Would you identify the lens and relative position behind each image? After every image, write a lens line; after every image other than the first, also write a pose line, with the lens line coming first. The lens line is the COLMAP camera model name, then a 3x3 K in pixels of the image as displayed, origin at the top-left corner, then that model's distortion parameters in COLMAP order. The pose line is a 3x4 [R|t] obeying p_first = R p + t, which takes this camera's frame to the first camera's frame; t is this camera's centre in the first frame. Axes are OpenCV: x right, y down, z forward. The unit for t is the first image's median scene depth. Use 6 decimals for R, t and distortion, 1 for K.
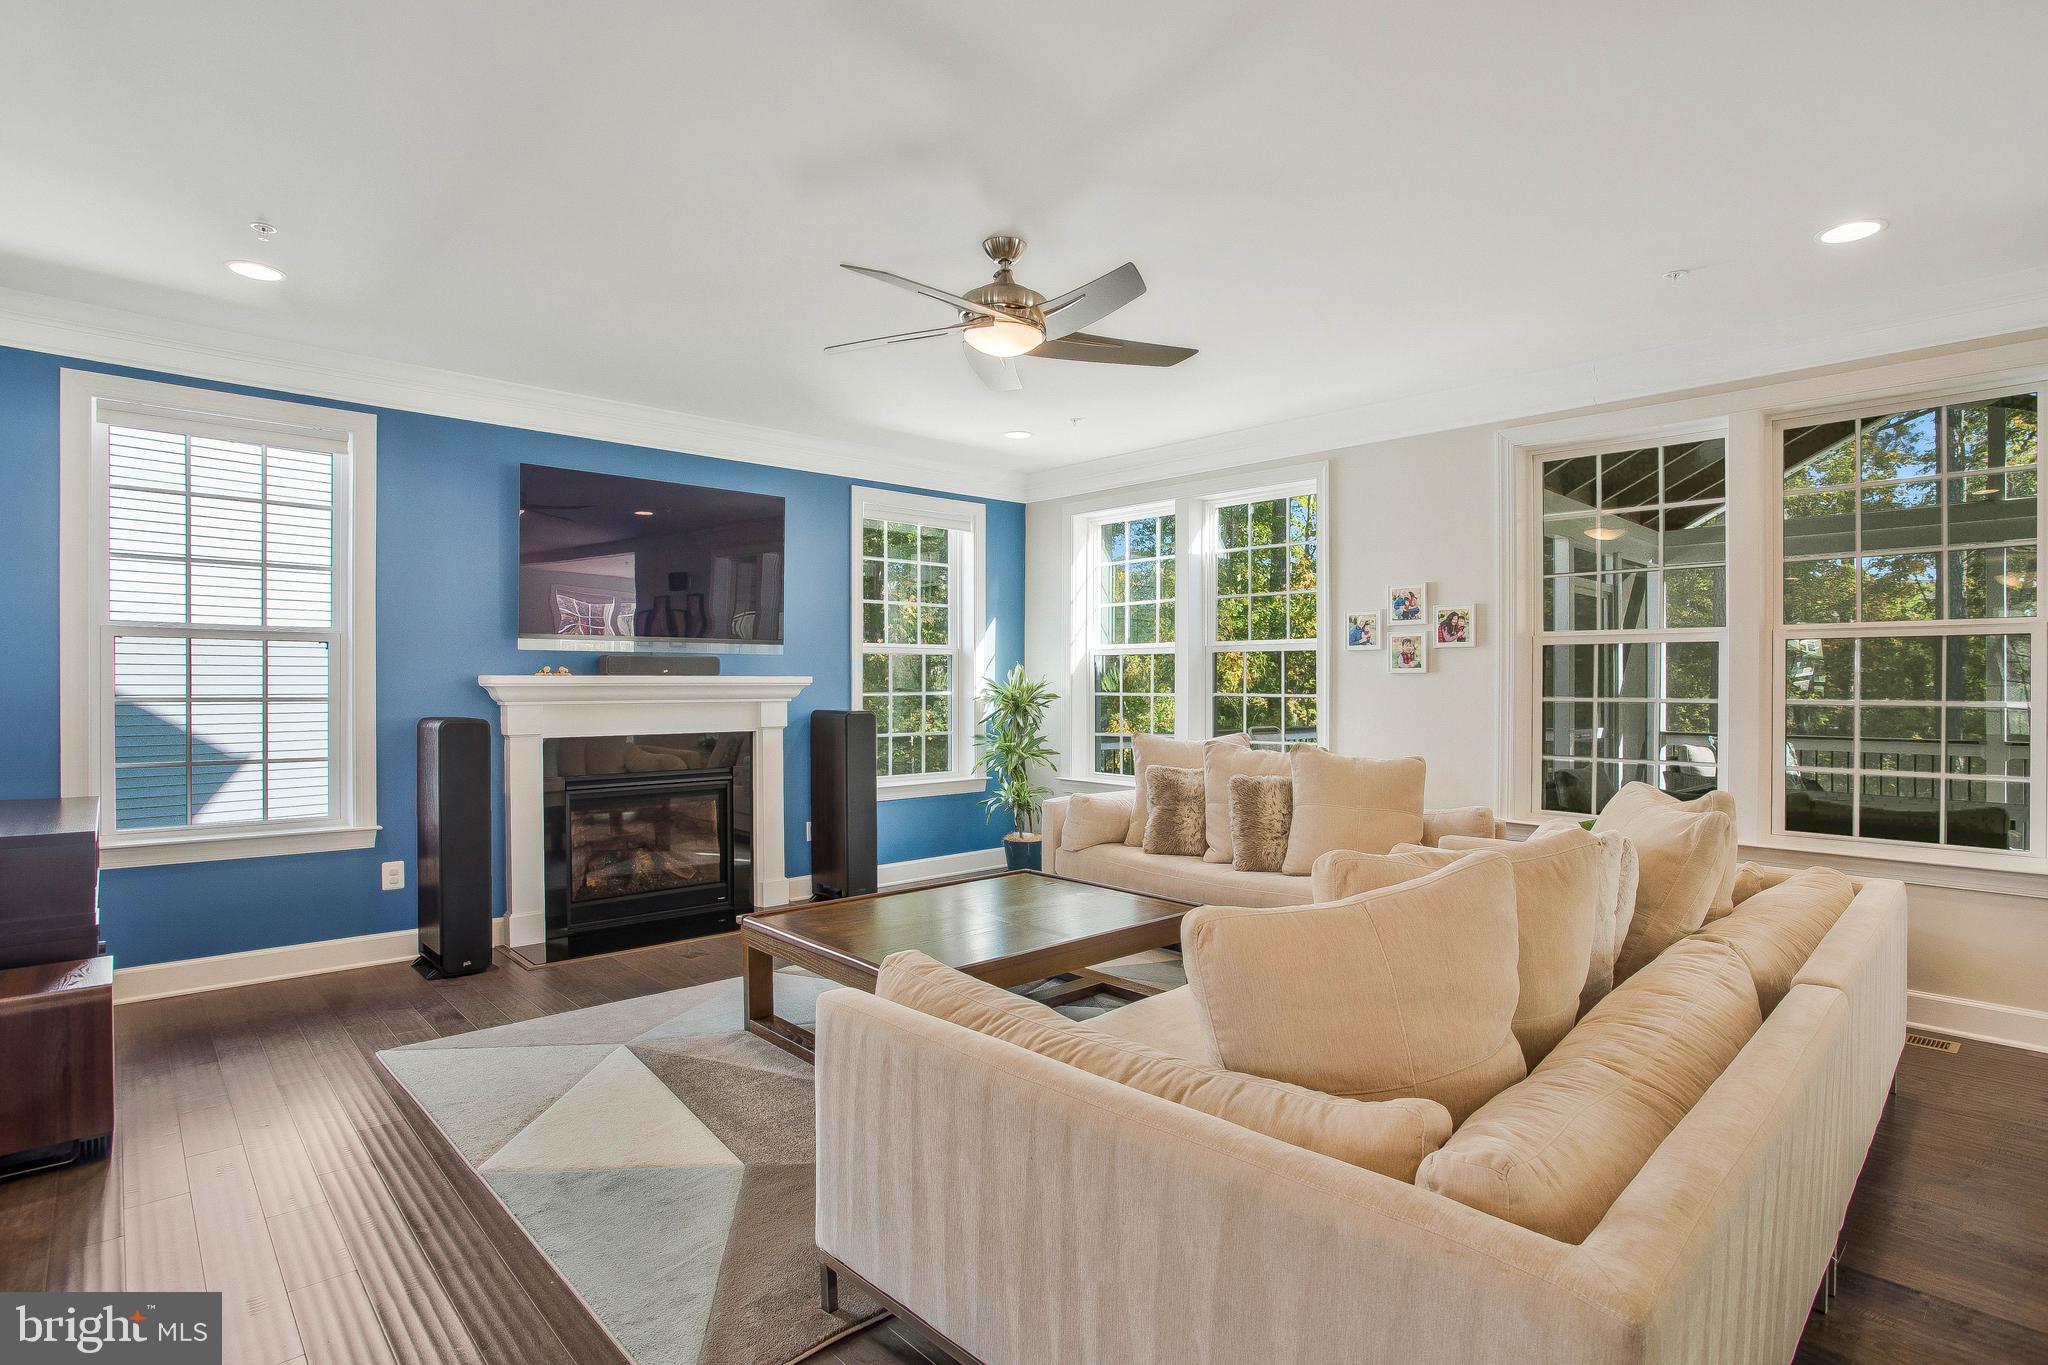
lens RADIAL K [[1012.3, 0, 1037.1], [0, 1012.3, 676.3], [0, 0, 1]] dist [-0.063975, 0.000262]
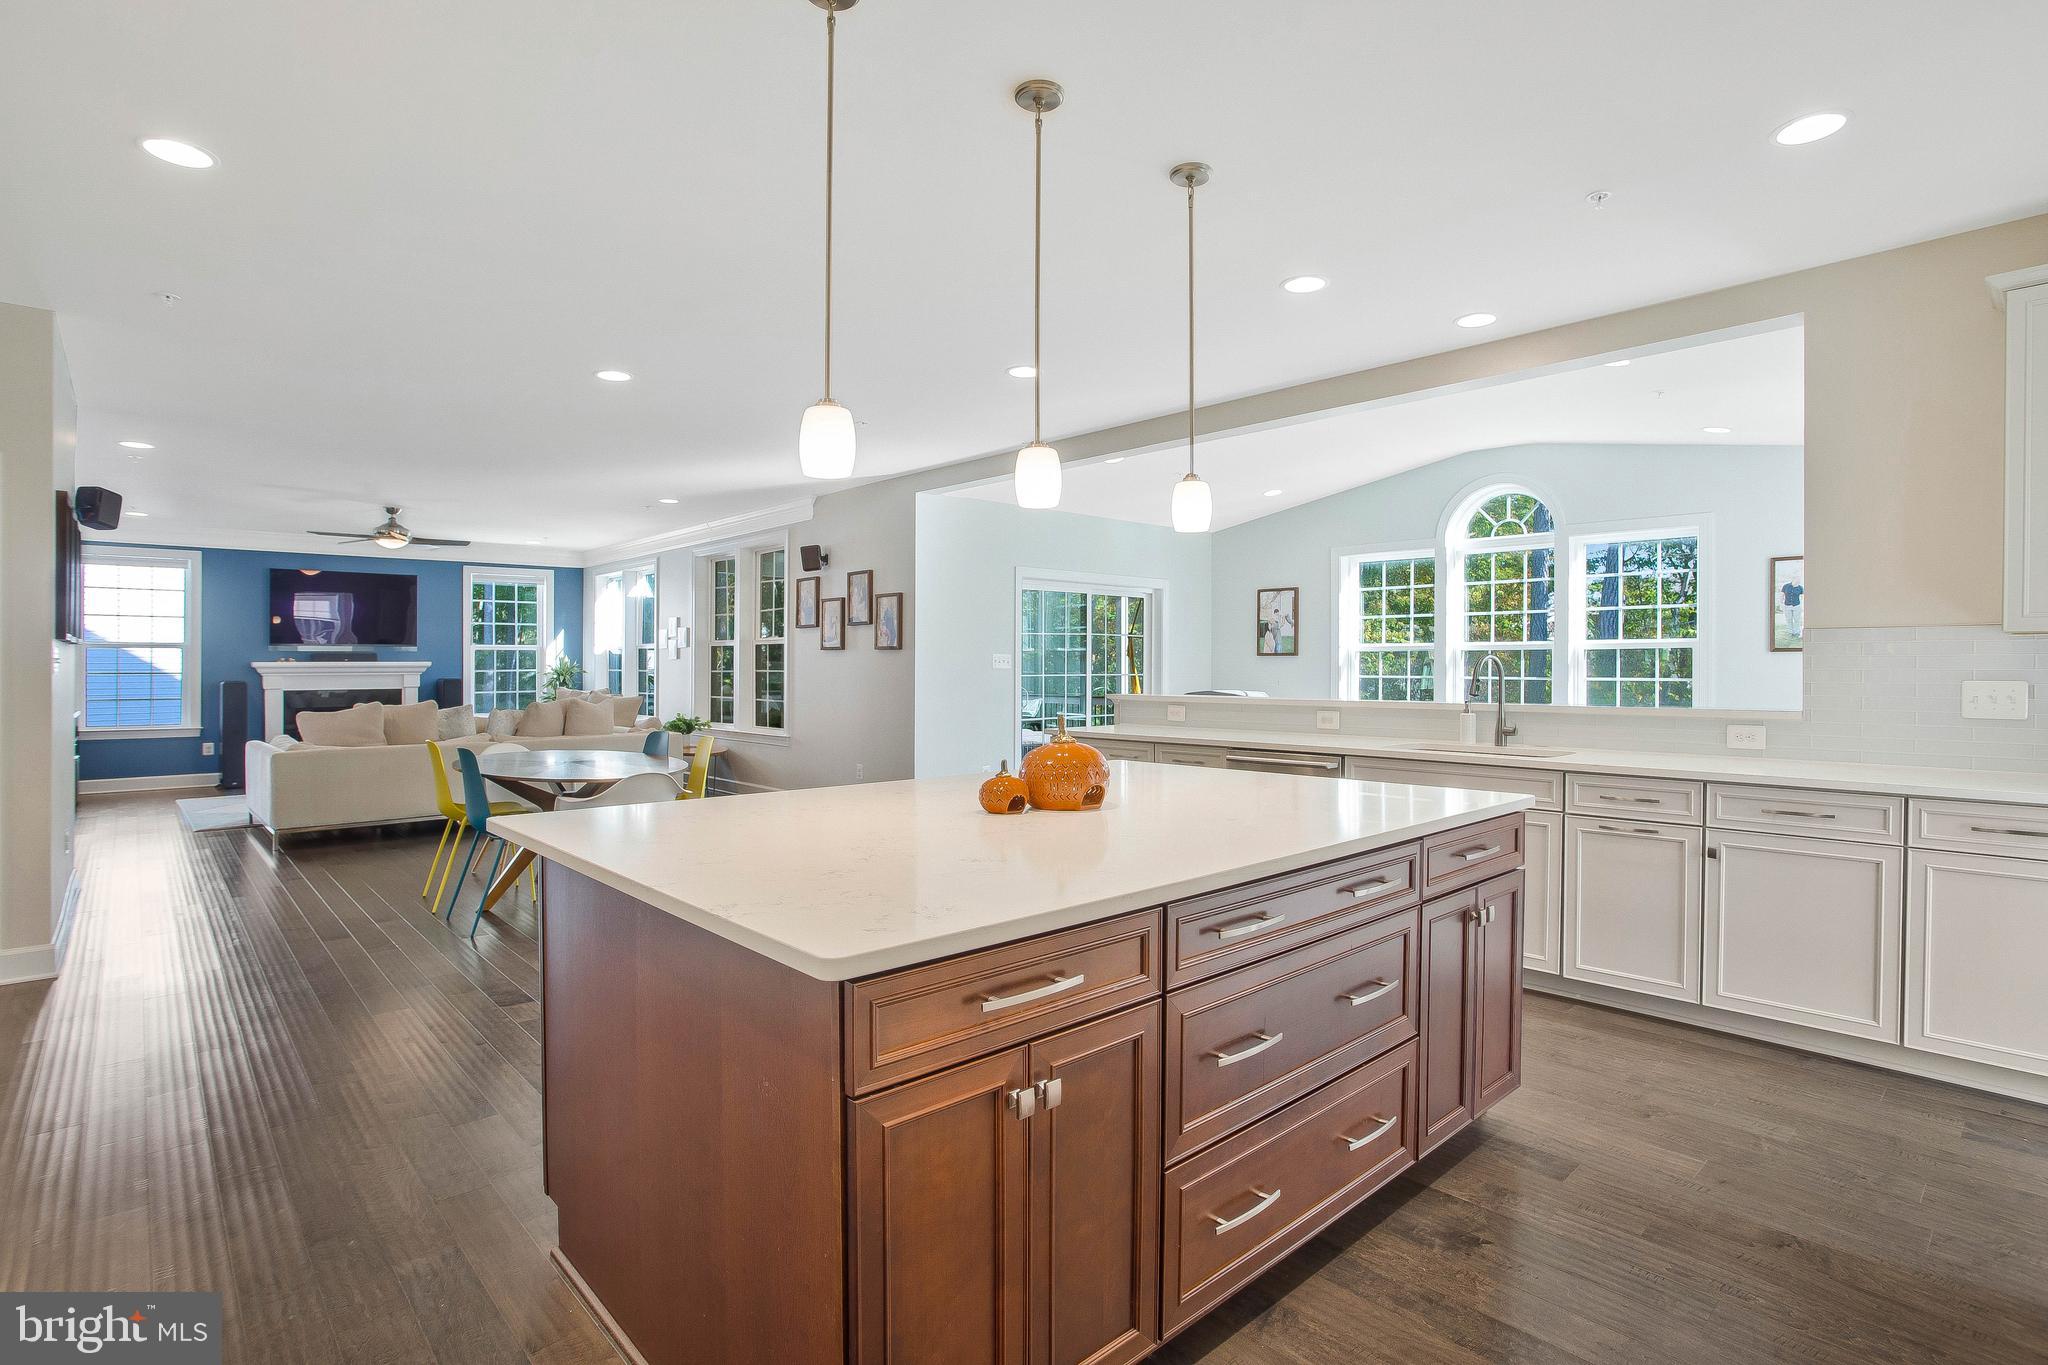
lens RADIAL K [[991.1, 0, 1007.8], [0, 991.1, 675.6], [0, 0, 1]] dist [-0.033570, -0.000521]
pose [[0.999683, -0.004657, -0.024762, 1.047619], [0.005045, 0.999866, 0.015599, 0.002247], [0.024686, -0.015719, 0.999572, -1.013566]]
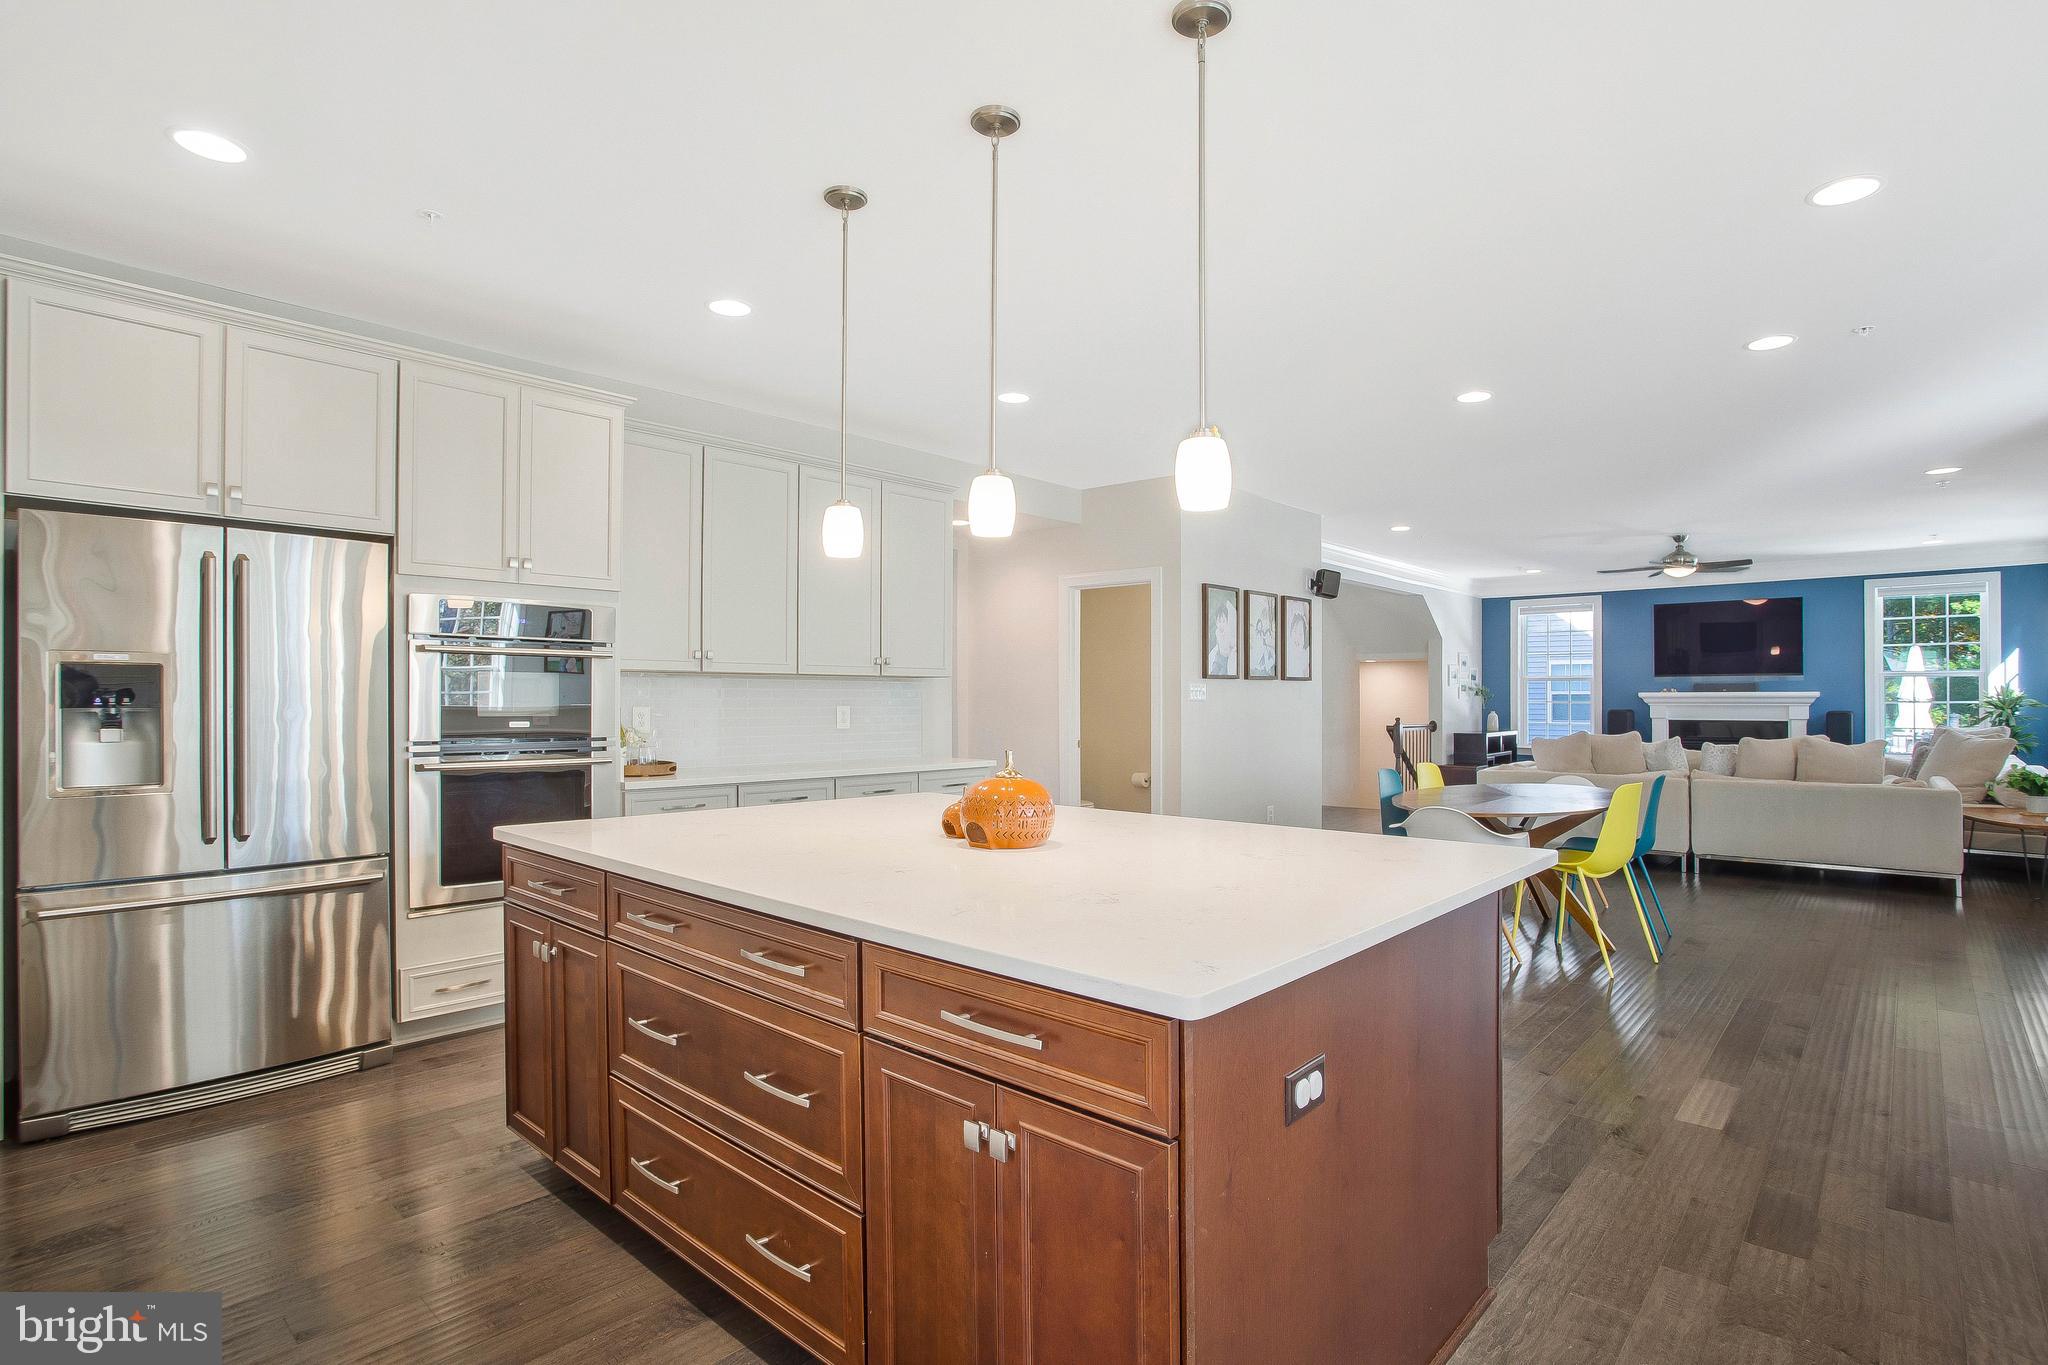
lens RADIAL K [[992.1, 0, 1057.6], [0, 992.1, 695.3], [0, 0, 1]] dist [-0.034761, -0.000380]
pose [[0.097752, -0.003843, -0.995203, 1.479296], [0.004588, 0.999984, -0.003411, 0.005987], [0.995200, -0.004232, 0.097768, -0.590264]]
